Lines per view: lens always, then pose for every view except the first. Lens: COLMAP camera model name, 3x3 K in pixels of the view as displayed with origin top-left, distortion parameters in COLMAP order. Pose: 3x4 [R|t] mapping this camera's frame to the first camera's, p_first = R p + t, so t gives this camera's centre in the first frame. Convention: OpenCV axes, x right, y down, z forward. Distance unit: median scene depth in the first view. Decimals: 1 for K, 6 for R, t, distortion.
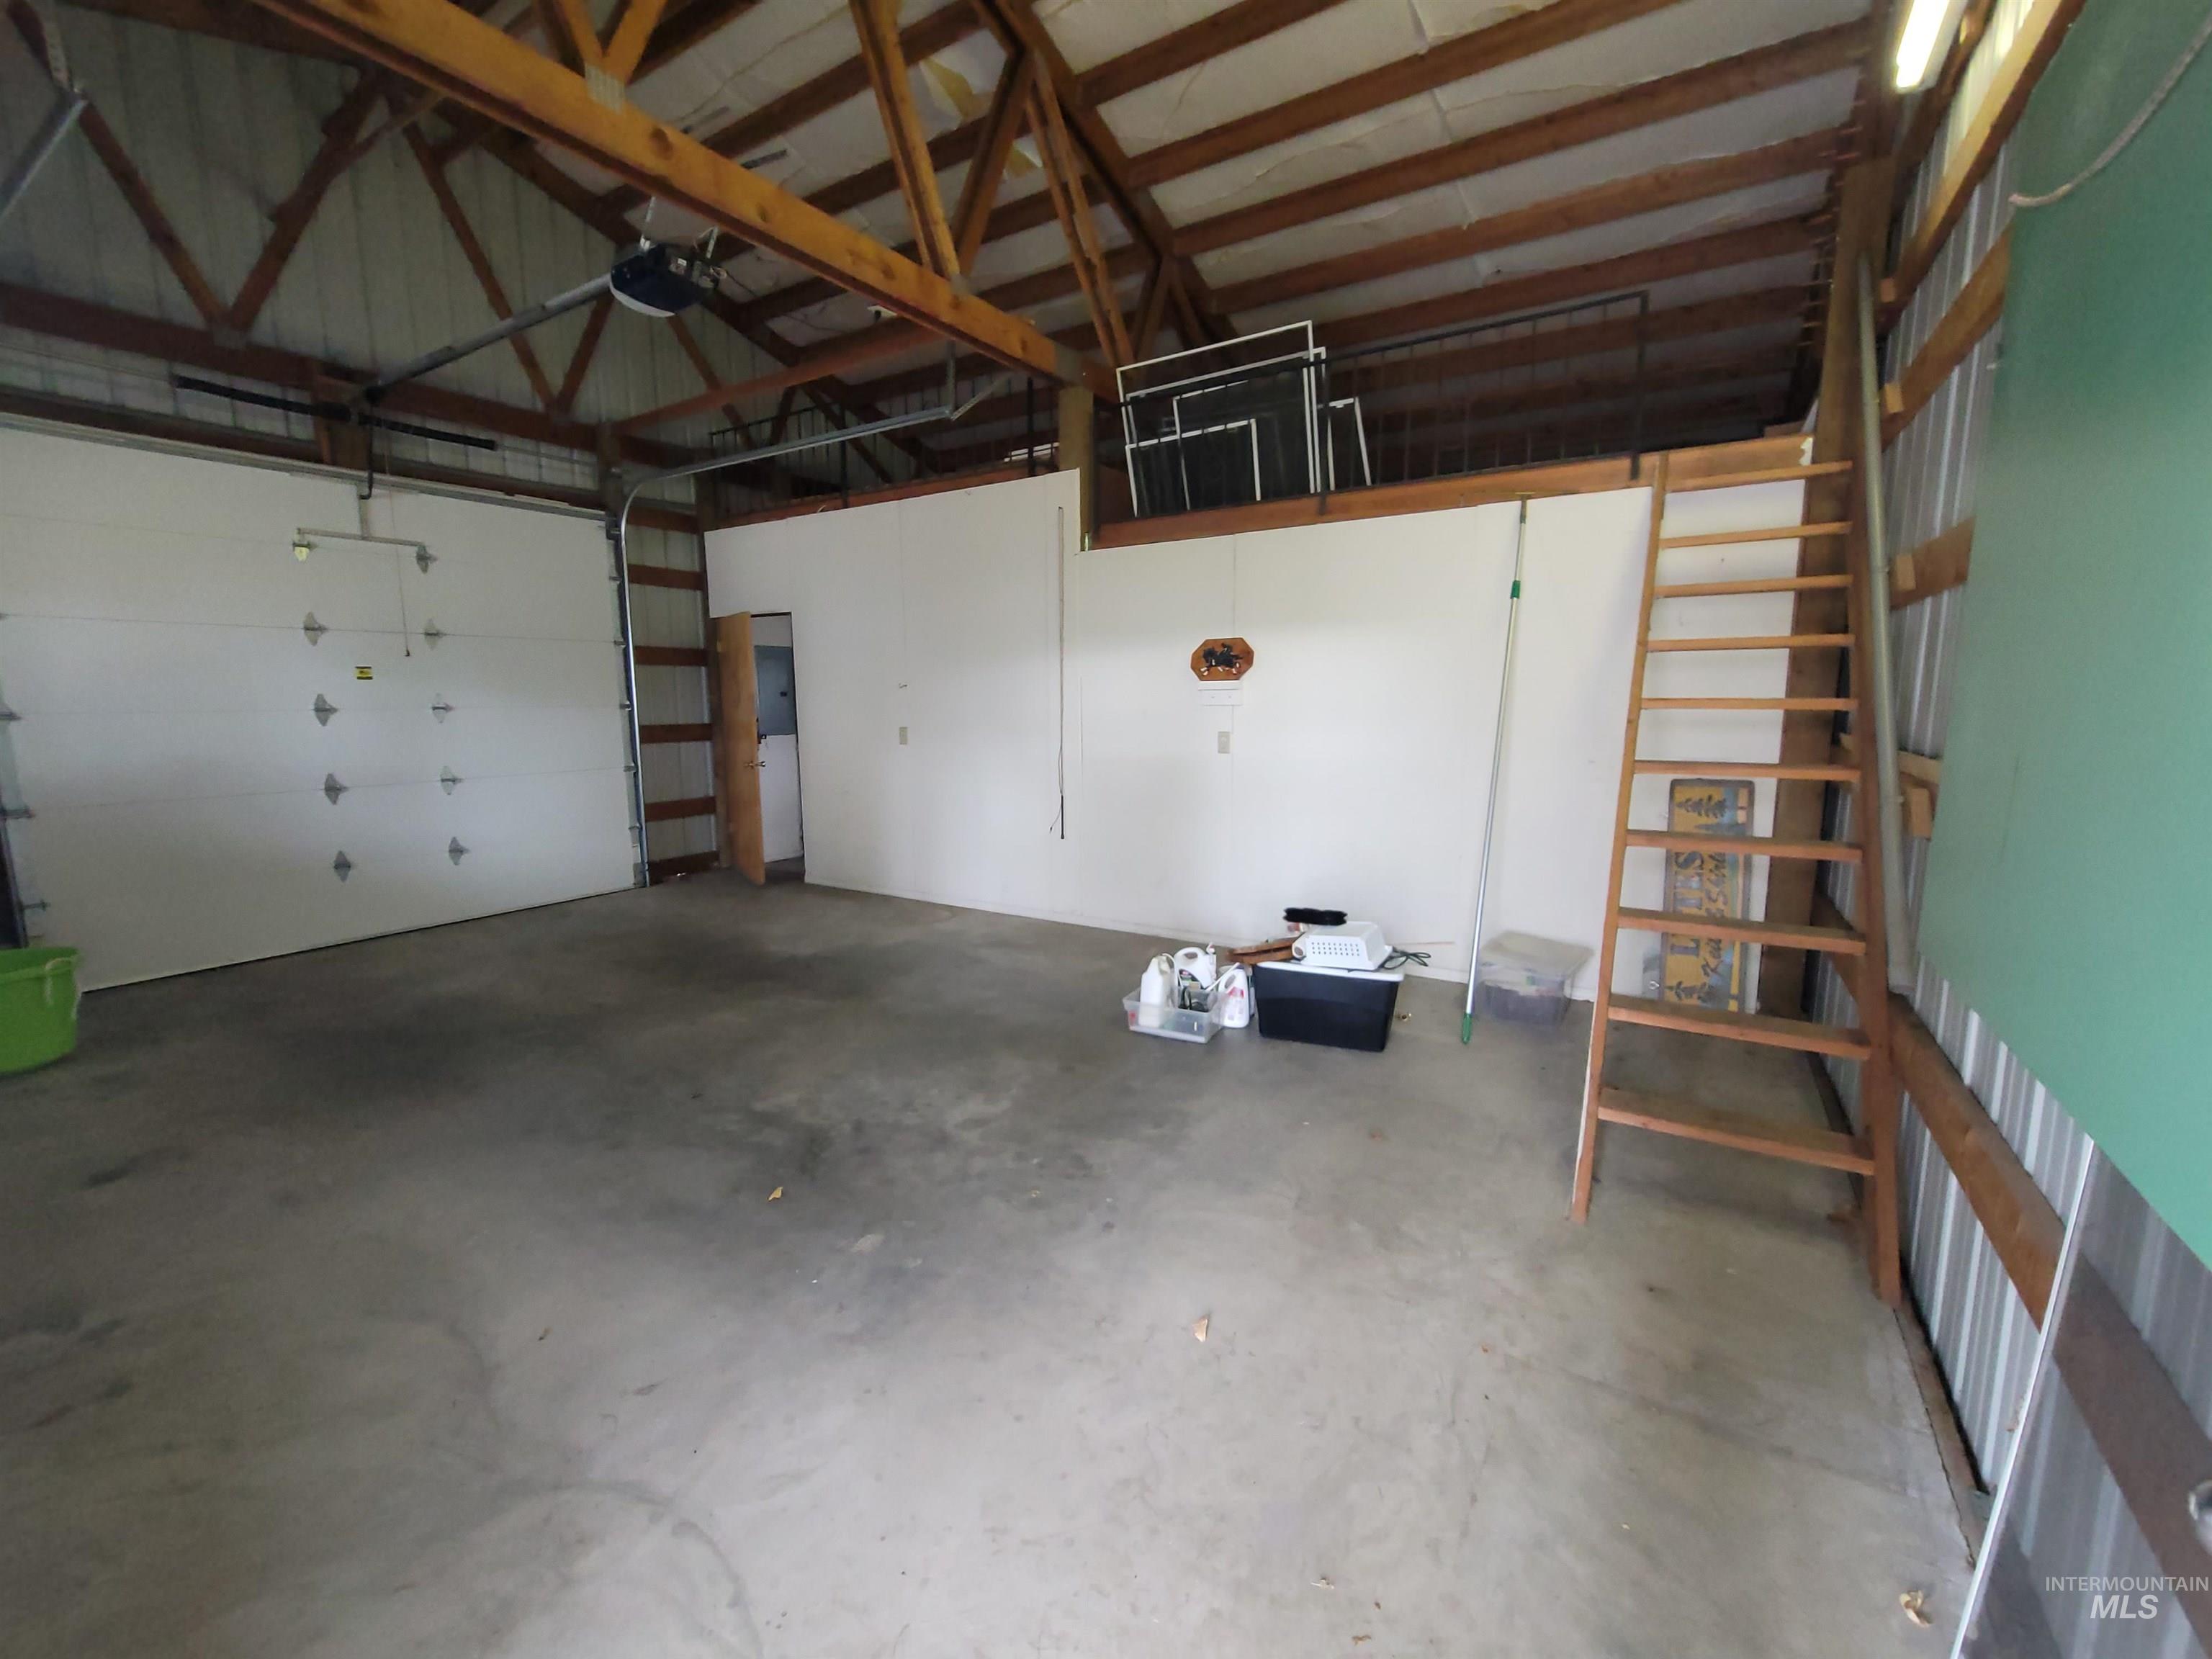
lens RADIAL K [[905.8, 0, 1105.2], [0, 905.8, 827.0], [0, 0, 1]] dist [-0.006019, 0.001832]
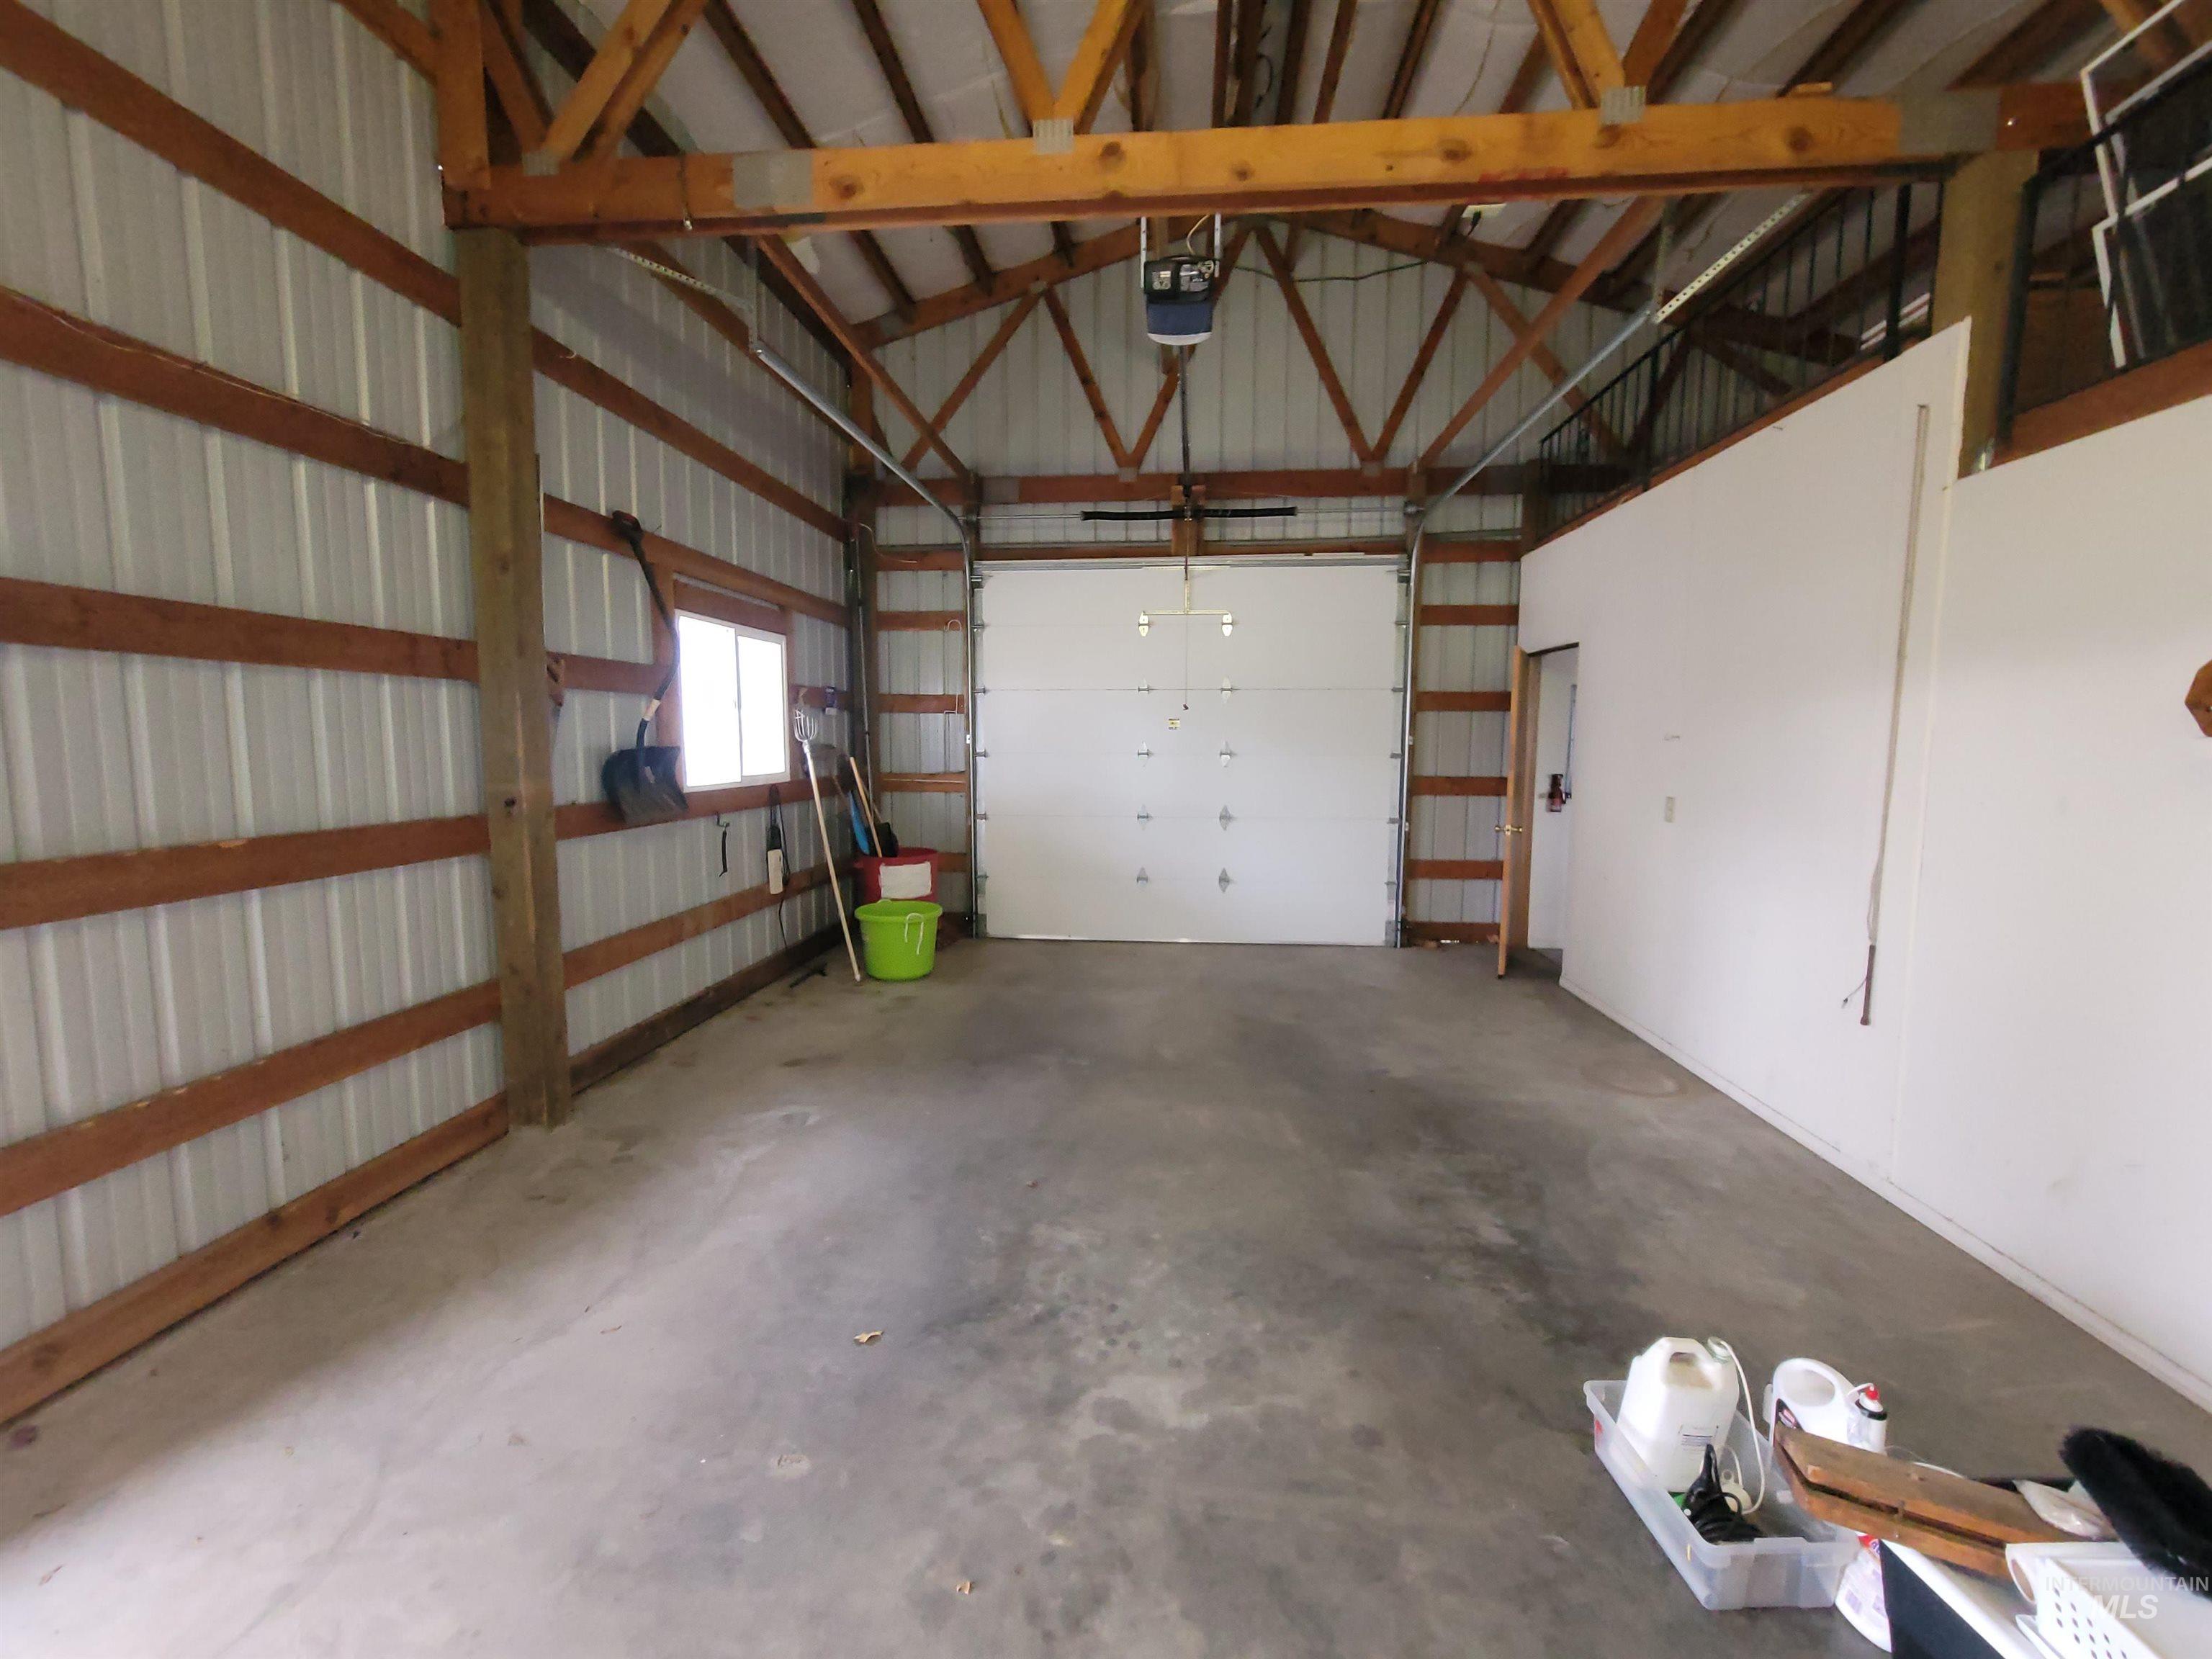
lens RADIAL K [[905.8, 0, 1105.1], [0, 905.8, 821.3], [0, 0, 1]] dist [-0.006019, 0.001832]
pose [[0.456662, 0.090750, -0.884999, 0.223987], [-0.135364, 0.990289, 0.031699, -0.066834], [0.879282, 0.105321, 0.464512, 0.370383]]
